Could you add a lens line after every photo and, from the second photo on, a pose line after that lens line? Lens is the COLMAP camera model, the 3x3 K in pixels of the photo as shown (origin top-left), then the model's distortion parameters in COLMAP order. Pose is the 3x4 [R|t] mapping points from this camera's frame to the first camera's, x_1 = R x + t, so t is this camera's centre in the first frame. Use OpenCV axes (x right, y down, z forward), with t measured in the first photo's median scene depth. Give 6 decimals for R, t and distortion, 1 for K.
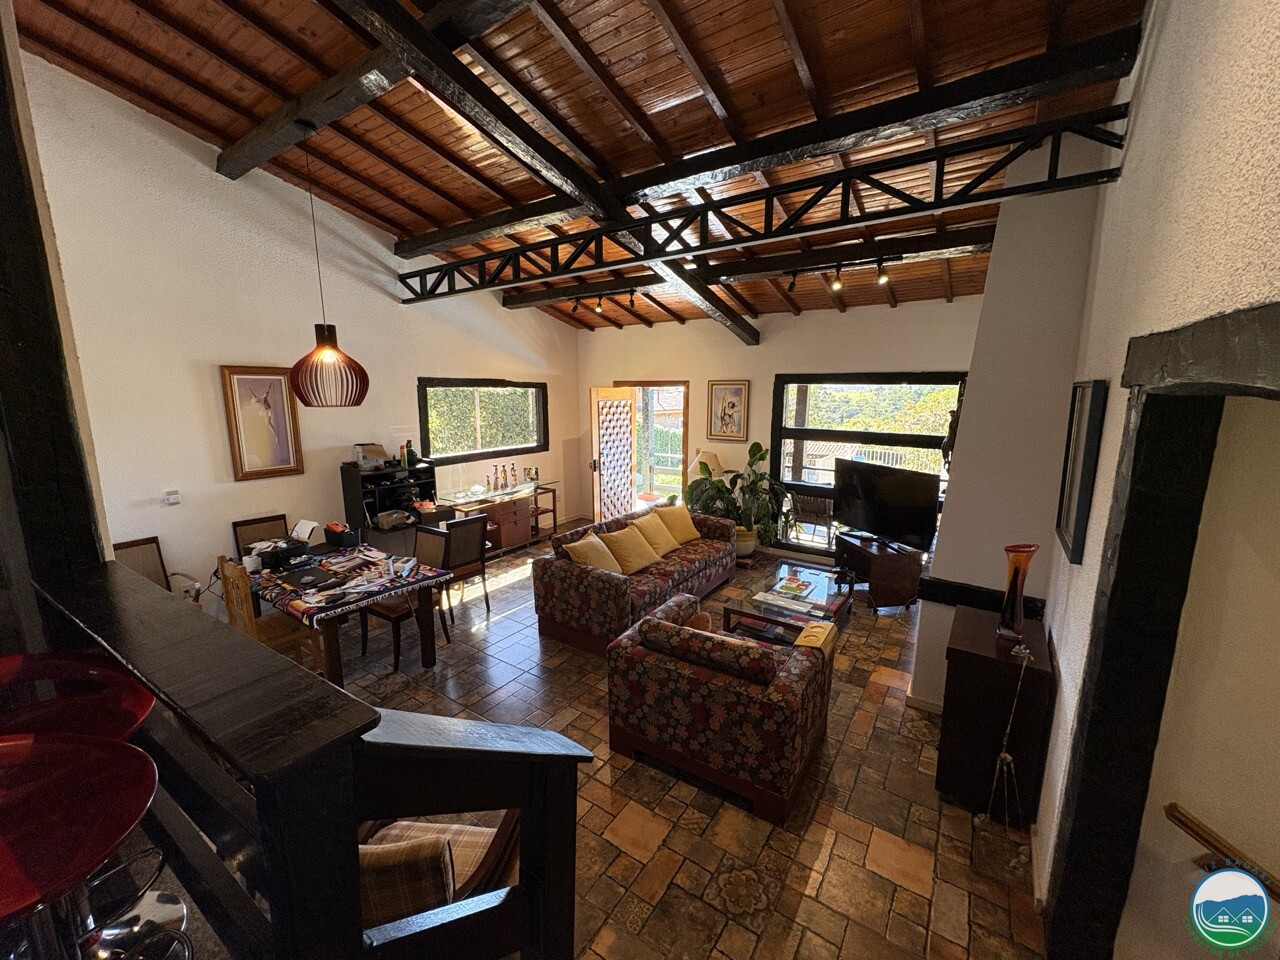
lens RADIAL K [[509.6, 0, 641.2], [0, 509.6, 479.7], [0, 0, 1]] dist [0.000008, 0.000275]
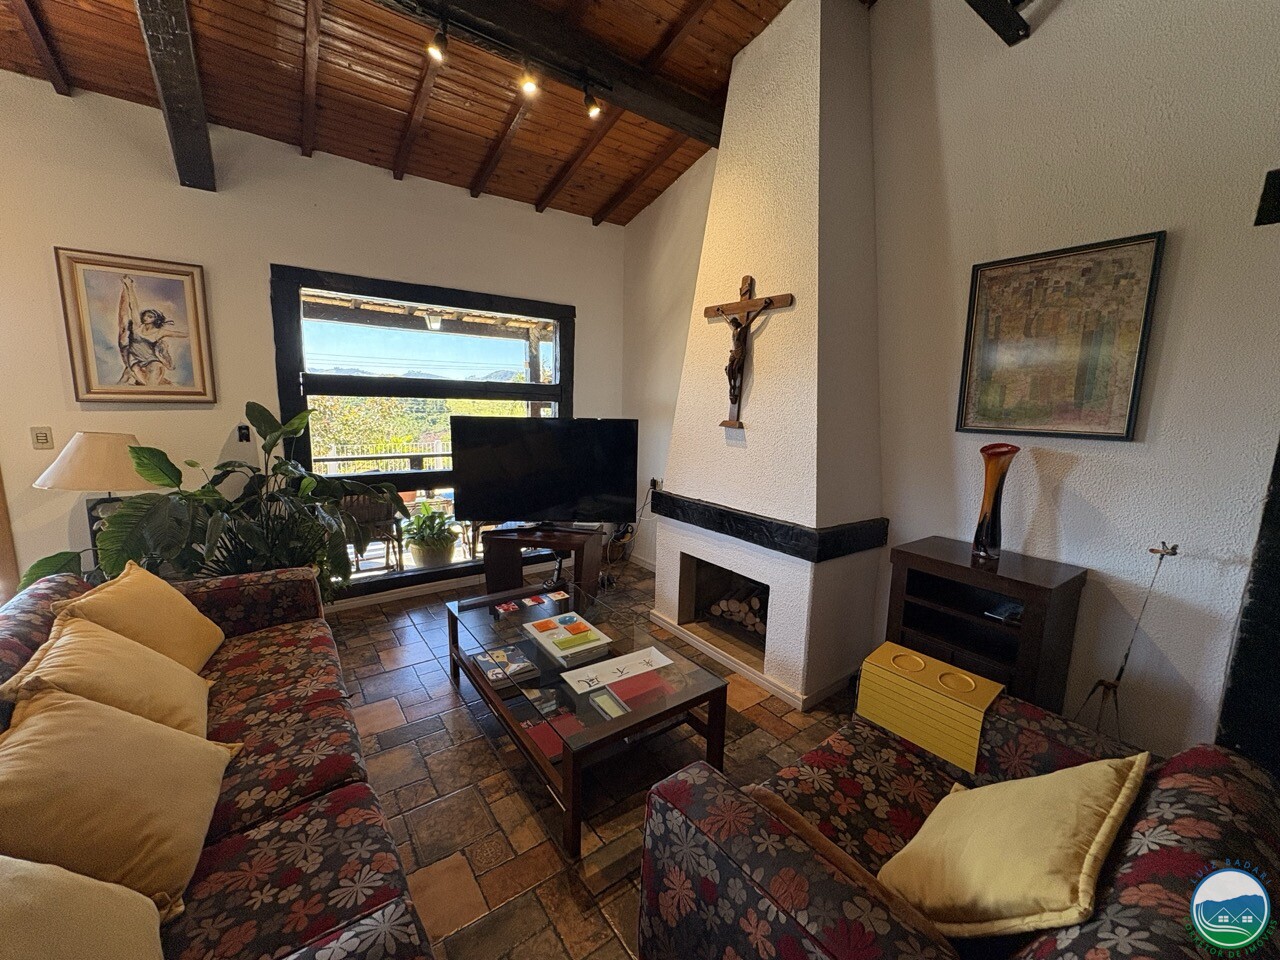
lens RADIAL K [[509.6, 0, 641.6], [0, 509.6, 474.3], [0, 0, 1]] dist [0.000008, 0.000275]
pose [[0.335904, -0.132812, 0.932485, -0.114219], [0.143478, 0.985670, 0.088703, 0.004198], [-0.930904, 0.103995, 0.350147, 0.537797]]
